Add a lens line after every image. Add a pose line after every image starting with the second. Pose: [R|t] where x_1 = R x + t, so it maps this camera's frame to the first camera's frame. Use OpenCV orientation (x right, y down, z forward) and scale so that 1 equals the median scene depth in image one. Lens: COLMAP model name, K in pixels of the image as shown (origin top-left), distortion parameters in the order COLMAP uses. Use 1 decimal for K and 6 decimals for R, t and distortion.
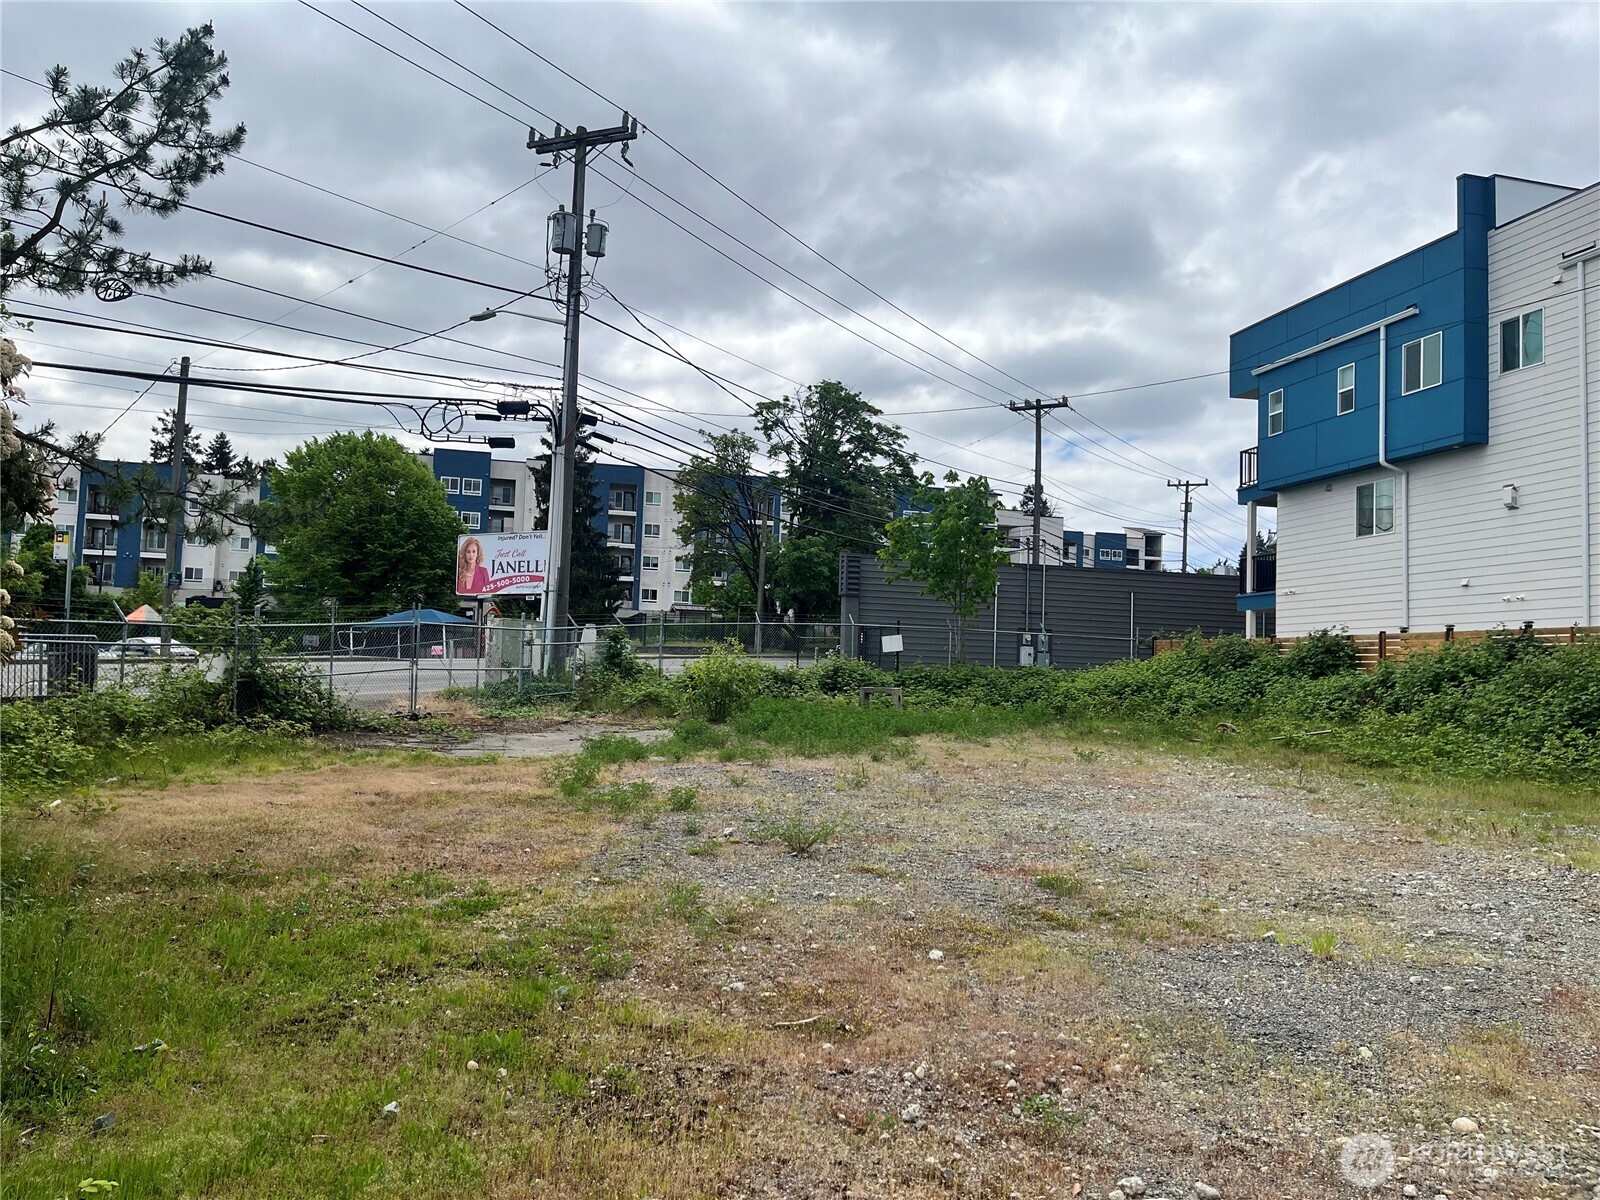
lens RADIAL K [[1213.0, 0, 801.1], [0, 1213.0, 606.2], [0, 0, 1]] dist [0.051903, -0.045051]
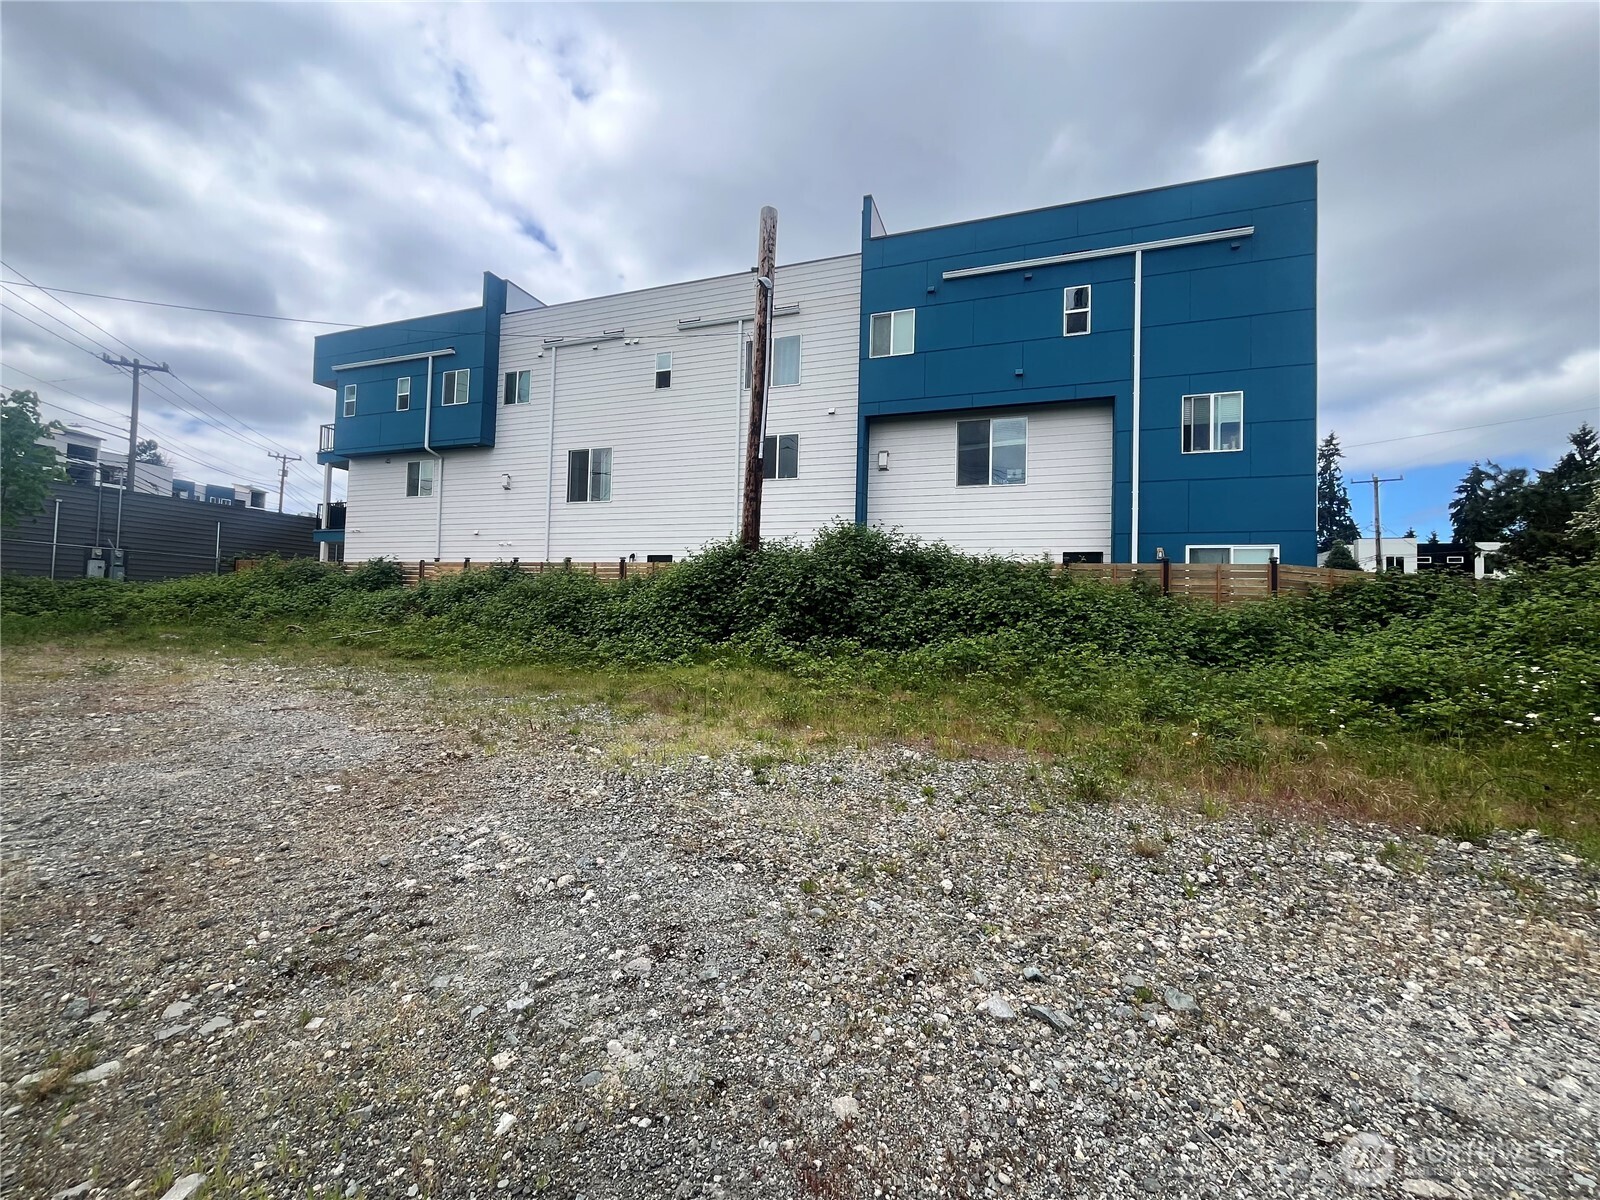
lens RADIAL K [[646.9, 0, 799.6], [0, 646.9, 592.9], [0, 0, 1]] dist [-0.012120, 0.001099]
pose [[0.556653, 0.011785, 0.830661, 0.076980], [-0.060755, 0.997799, 0.026557, 0.010895], [-0.828520, -0.065250, 0.556144, 0.174592]]
